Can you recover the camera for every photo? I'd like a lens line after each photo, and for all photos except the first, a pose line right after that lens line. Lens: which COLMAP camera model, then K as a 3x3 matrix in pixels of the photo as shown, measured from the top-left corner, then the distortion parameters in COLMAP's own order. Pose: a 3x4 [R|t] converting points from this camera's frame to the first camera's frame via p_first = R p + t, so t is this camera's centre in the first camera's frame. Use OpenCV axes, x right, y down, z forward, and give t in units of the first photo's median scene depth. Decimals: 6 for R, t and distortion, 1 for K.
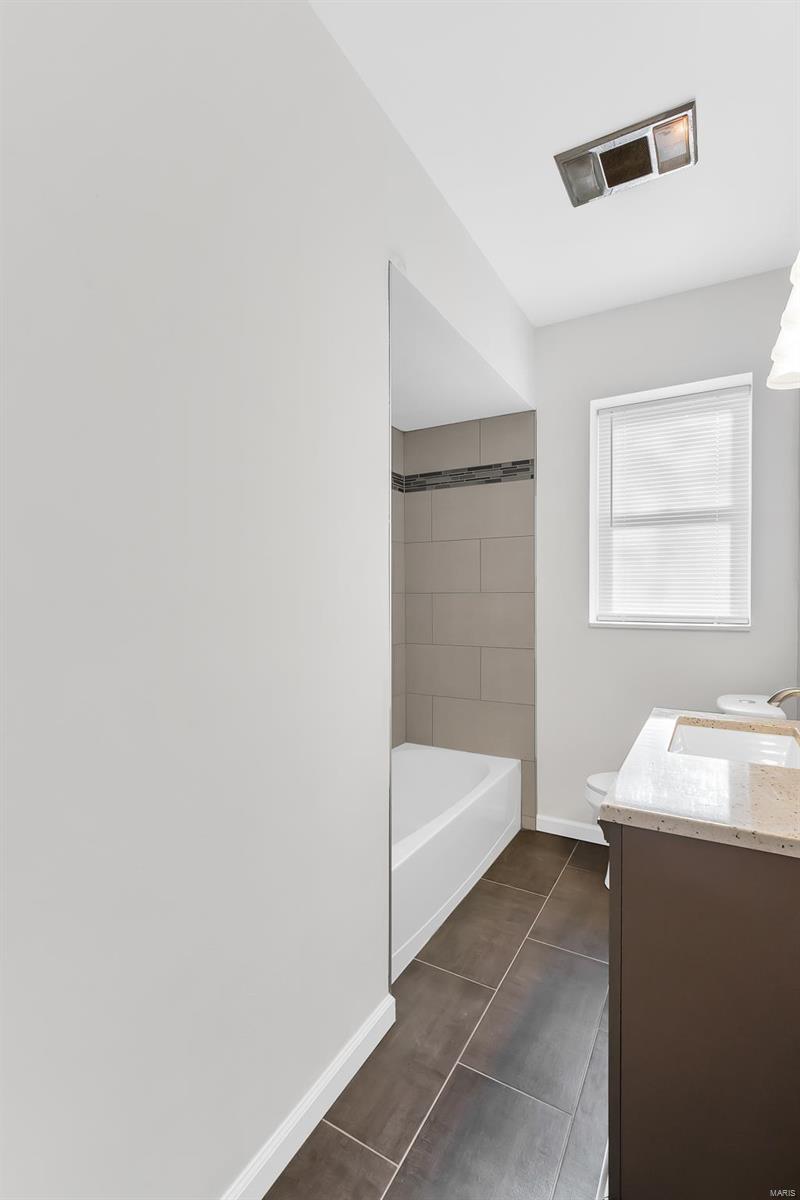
lens RADIAL K [[536.0, 0, 403.3], [0, 536.0, 597.3], [0, 0, 1]] dist [-0.009815, 0.004339]
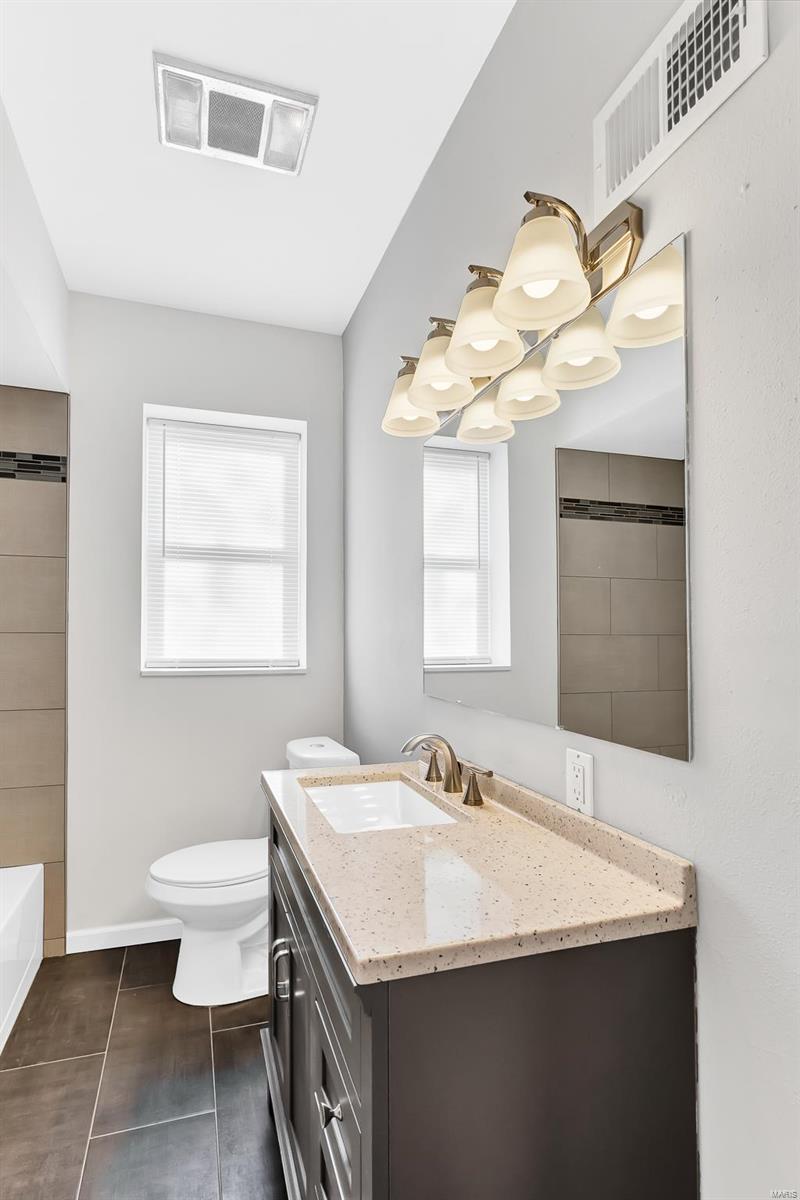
lens RADIAL K [[536.0, 0, 323.2], [0, 536.0, 624.1], [0, 0, 1]] dist [-0.009815, 0.004339]
pose [[0.681150, 0.021059, 0.731841, -0.062546], [-0.003571, 0.999670, -0.025442, -0.004003], [-0.732135, 0.014717, 0.681001, 0.241760]]
